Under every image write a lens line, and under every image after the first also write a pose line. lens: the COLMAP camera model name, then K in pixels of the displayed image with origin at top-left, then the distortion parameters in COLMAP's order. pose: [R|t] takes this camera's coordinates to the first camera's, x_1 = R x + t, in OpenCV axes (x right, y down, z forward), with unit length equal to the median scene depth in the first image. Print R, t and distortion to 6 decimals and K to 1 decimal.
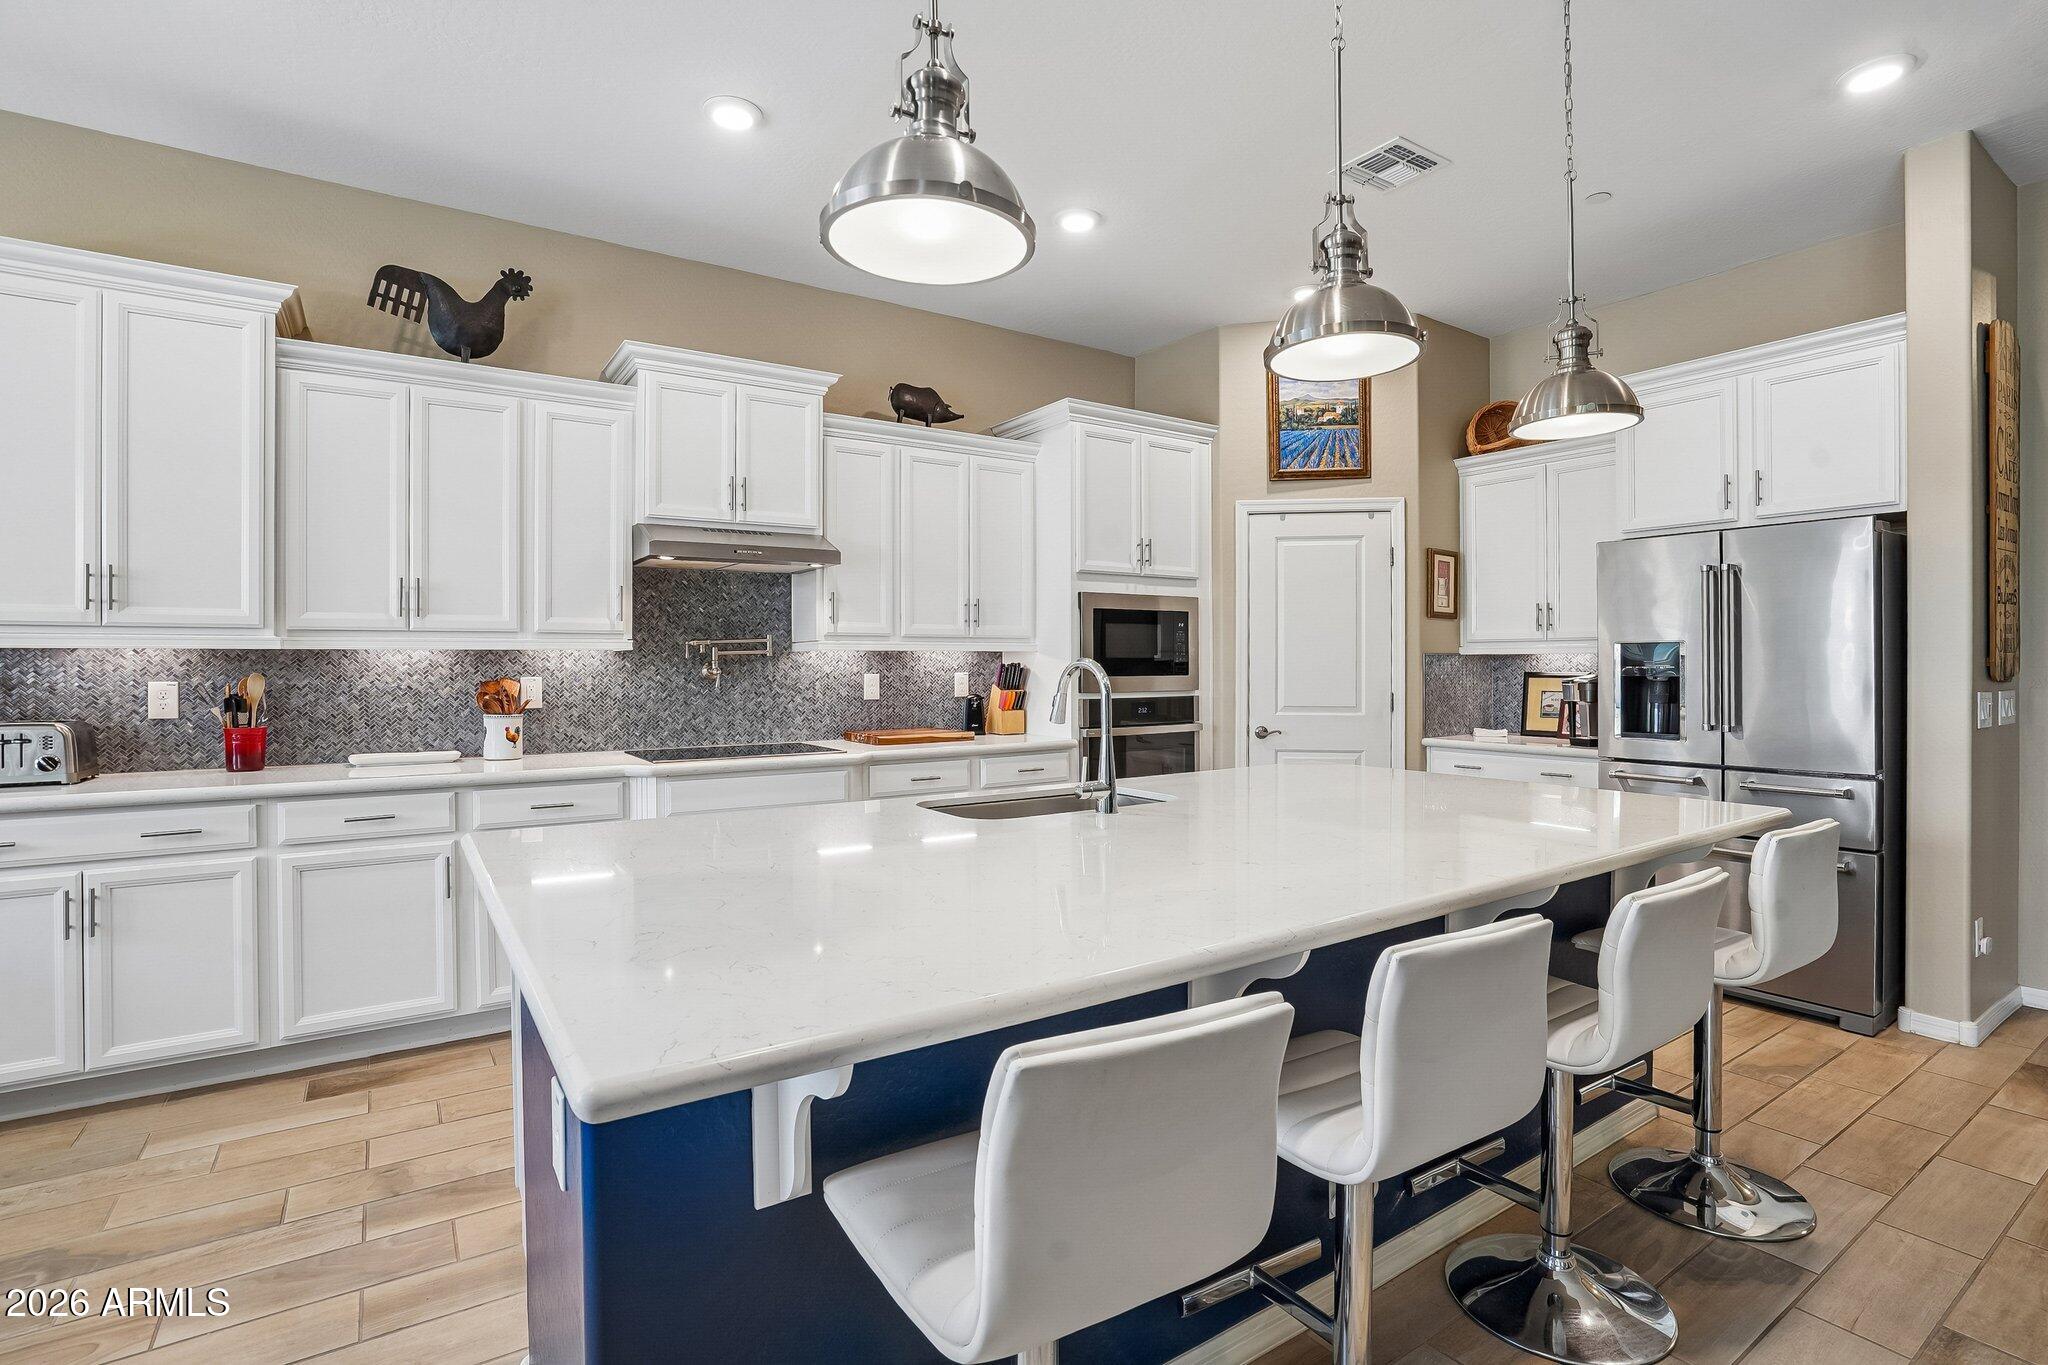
lens RADIAL K [[967.8, 0, 1026.3], [0, 967.8, 672.9], [0, 0, 1]] dist [-0.023280, 0.006865]
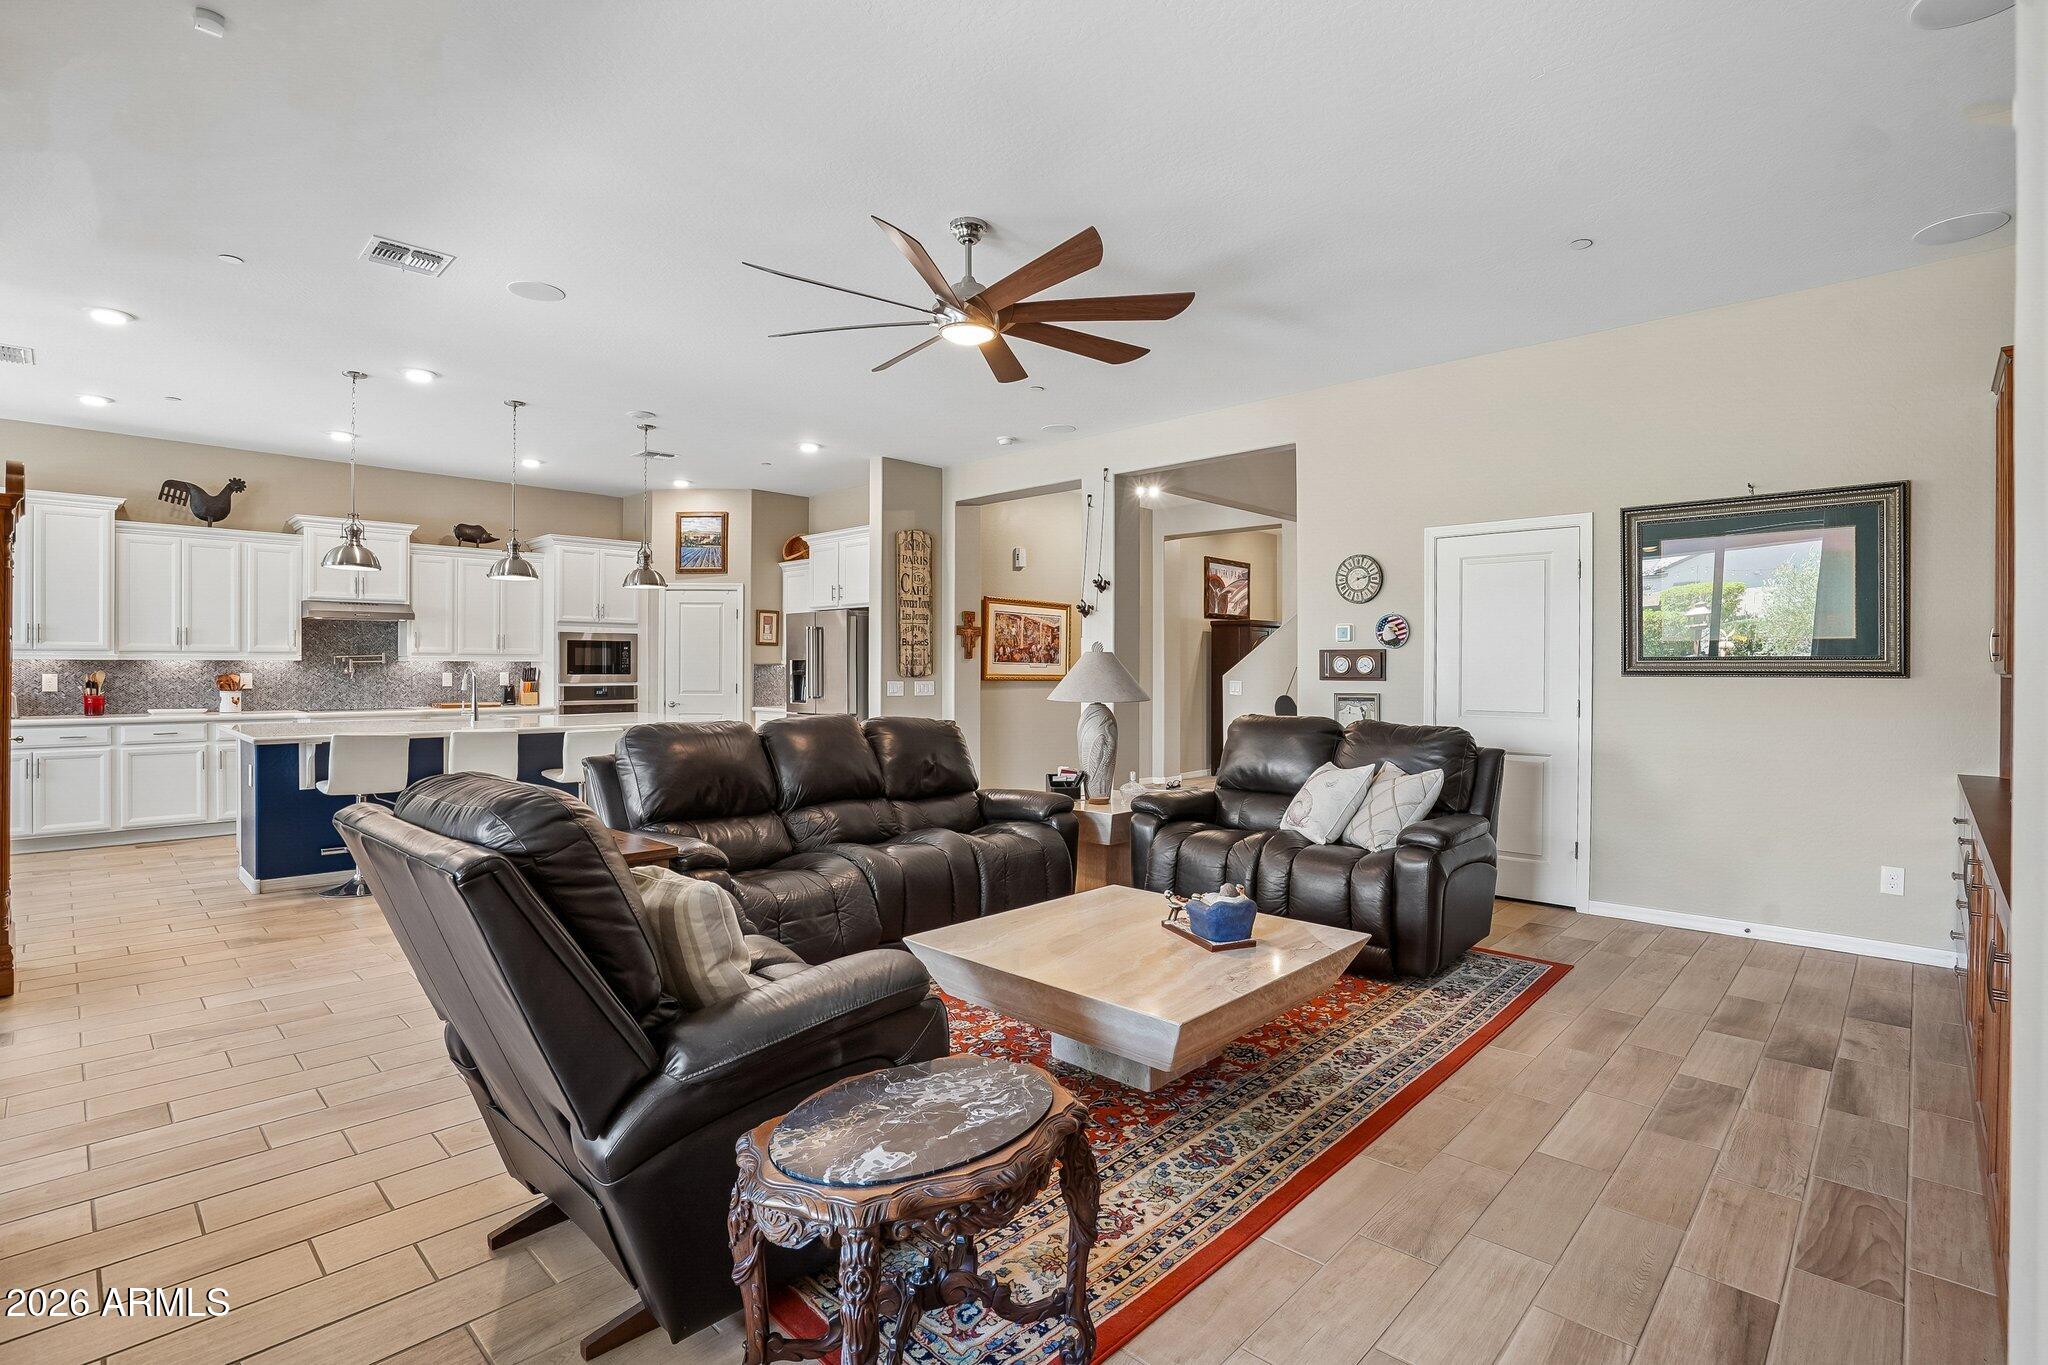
lens RADIAL K [[967.8, 0, 1029.6], [0, 967.8, 679.5], [0, 0, 1]] dist [-0.023280, 0.006865]
pose [[0.978843, -0.001023, 0.204611, 0.705944], [0.001633, 0.999995, -0.002809, 0.025775], [-0.204607, 0.003083, 0.978839, -1.340043]]
